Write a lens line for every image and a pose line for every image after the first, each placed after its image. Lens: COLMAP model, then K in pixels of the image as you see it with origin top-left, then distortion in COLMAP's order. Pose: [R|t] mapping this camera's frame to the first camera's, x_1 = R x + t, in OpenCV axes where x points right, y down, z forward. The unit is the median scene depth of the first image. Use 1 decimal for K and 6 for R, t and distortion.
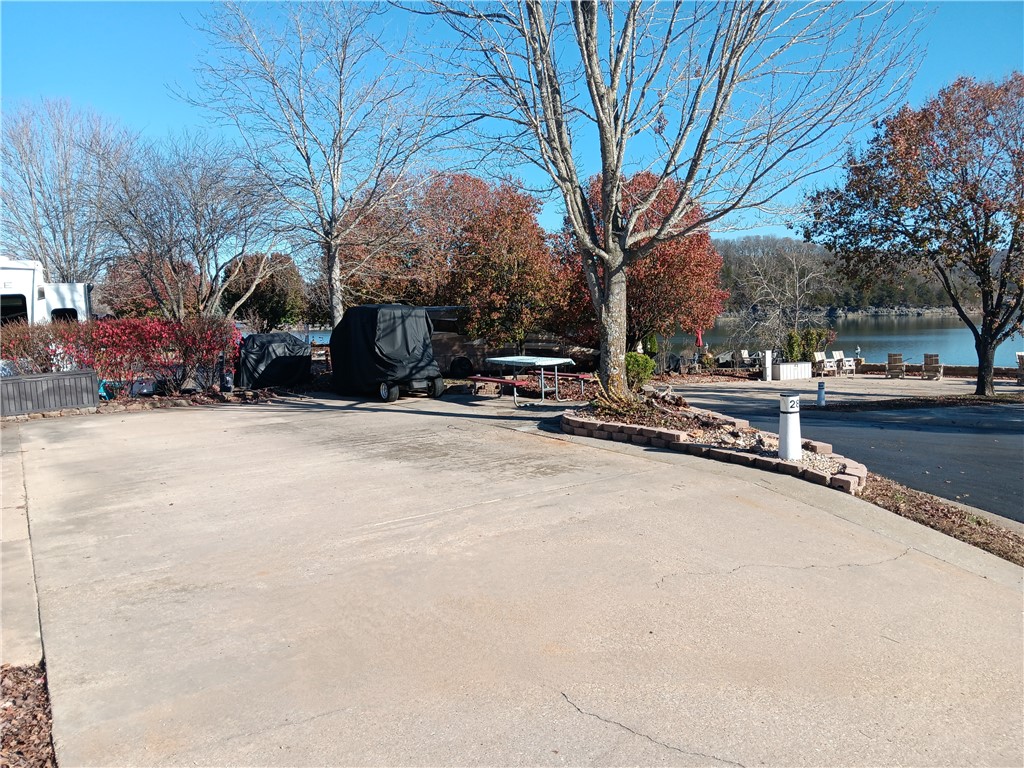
lens RADIAL K [[789.8, 0, 512.0], [0, 789.8, 384.0], [0, 0, 1]] dist [0.110980, -0.223838]
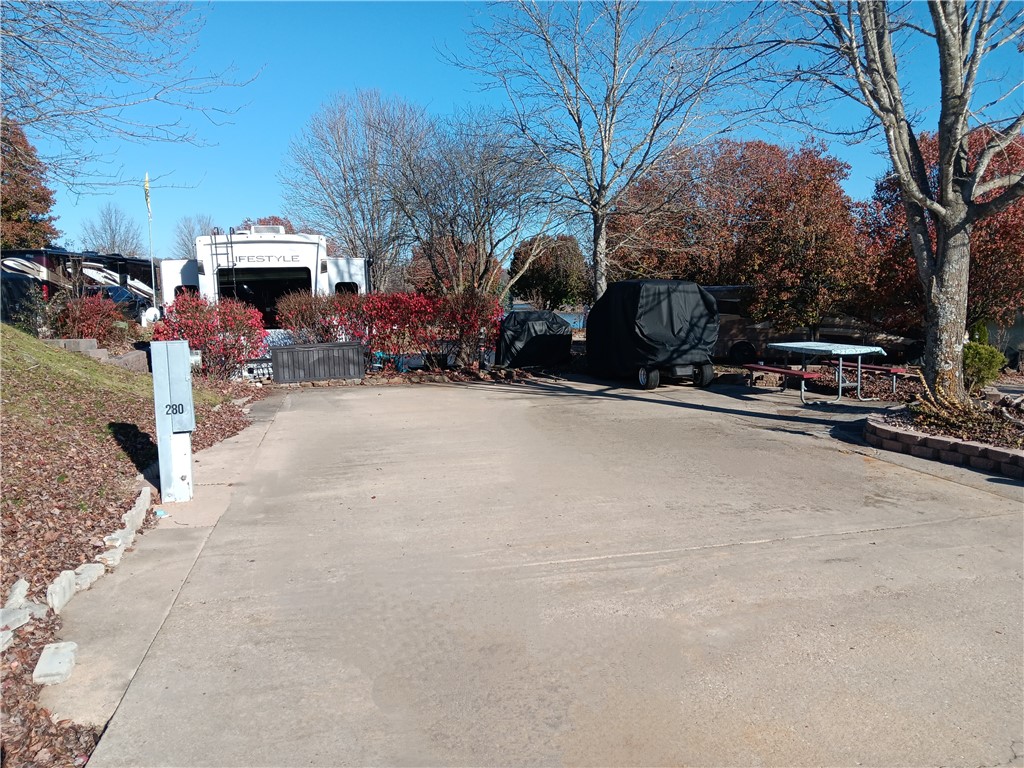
lens RADIAL K [[789.8, 0, 512.0], [0, 789.8, 384.0], [0, 0, 1]] dist [0.110980, -0.223838]
pose [[0.938934, 0.051898, -0.340162, 0.002500], [-0.044288, 0.998565, 0.030103, -0.003139], [0.341236, -0.013200, 0.939885, 0.117589]]
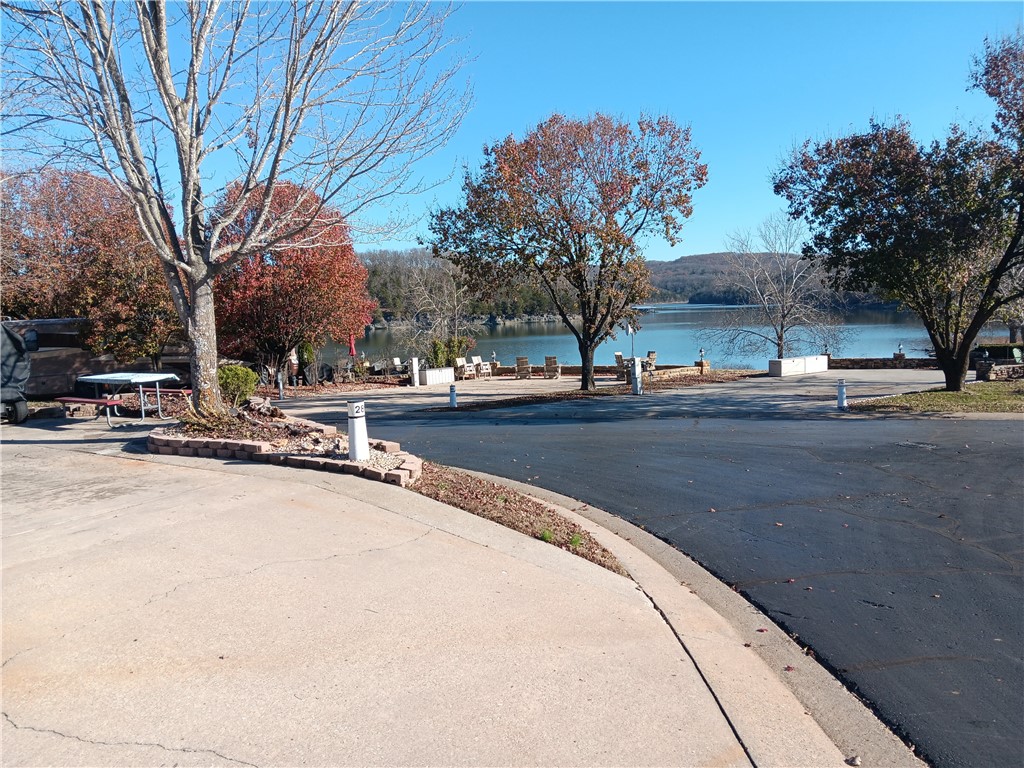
lens RADIAL K [[789.8, 0, 512.0], [0, 789.8, 384.0], [0, 0, 1]] dist [0.110980, -0.223838]
pose [[0.920581, -0.044963, 0.387955, 0.071564], [0.049230, 0.998787, -0.001060, 0.001139], [-0.387437, 0.020075, 0.921678, -0.046411]]
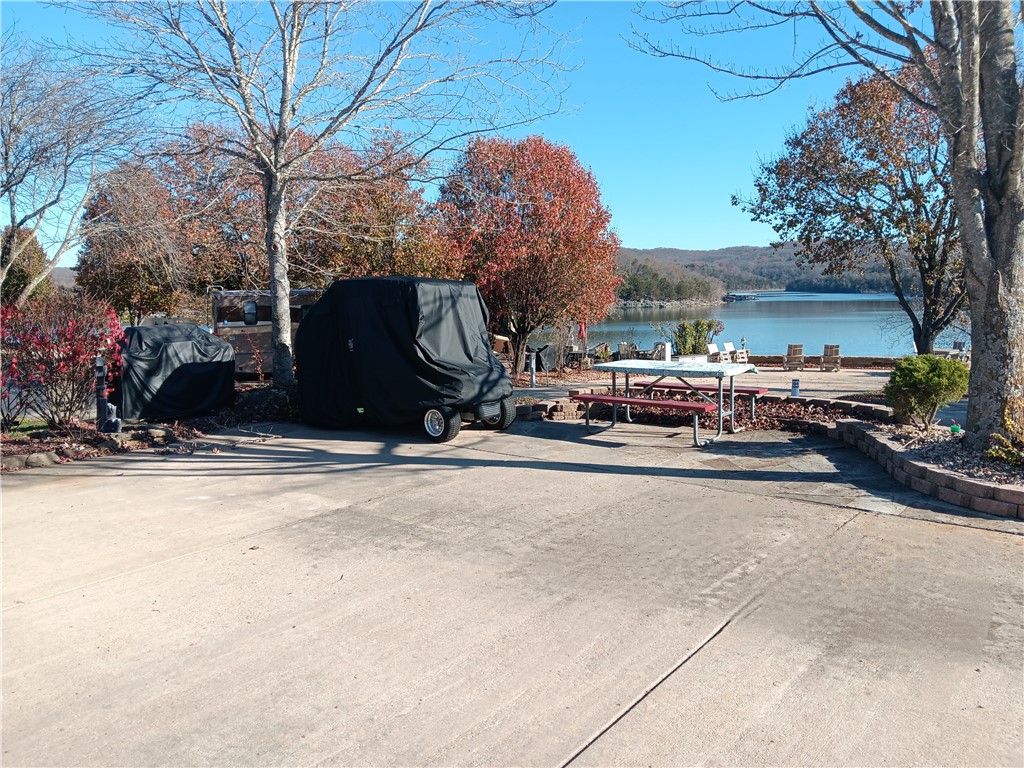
lens RADIAL K [[789.8, 0, 512.0], [0, 789.8, 384.0], [0, 0, 1]] dist [0.110980, -0.223838]
pose [[0.955867, -0.023598, 0.292850, -0.279077], [0.020013, 0.999684, 0.015230, -0.028114], [-0.293116, -0.008697, 0.956037, 0.427872]]
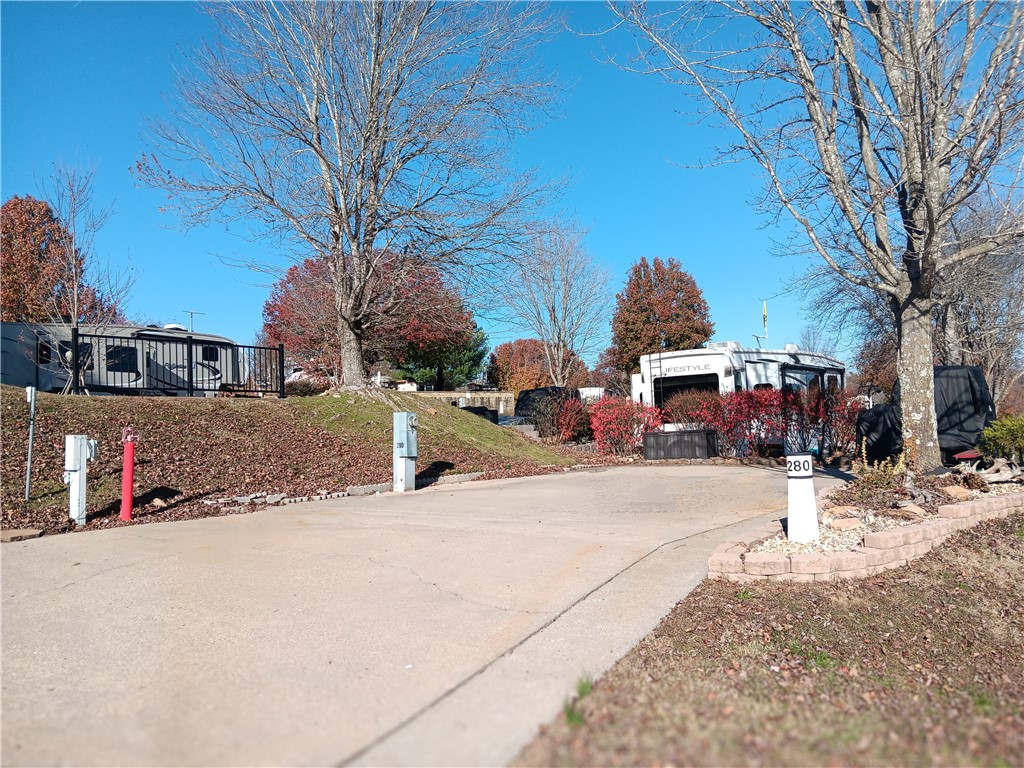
lens RADIAL K [[789.8, 0, 512.0], [0, 789.8, 384.0], [0, 0, 1]] dist [0.110980, -0.223838]
pose [[0.336493, -0.031359, -0.941164, 0.554284], [-0.072112, 0.995653, -0.058956, 0.006692], [0.938921, 0.087708, 0.332768, 0.279731]]
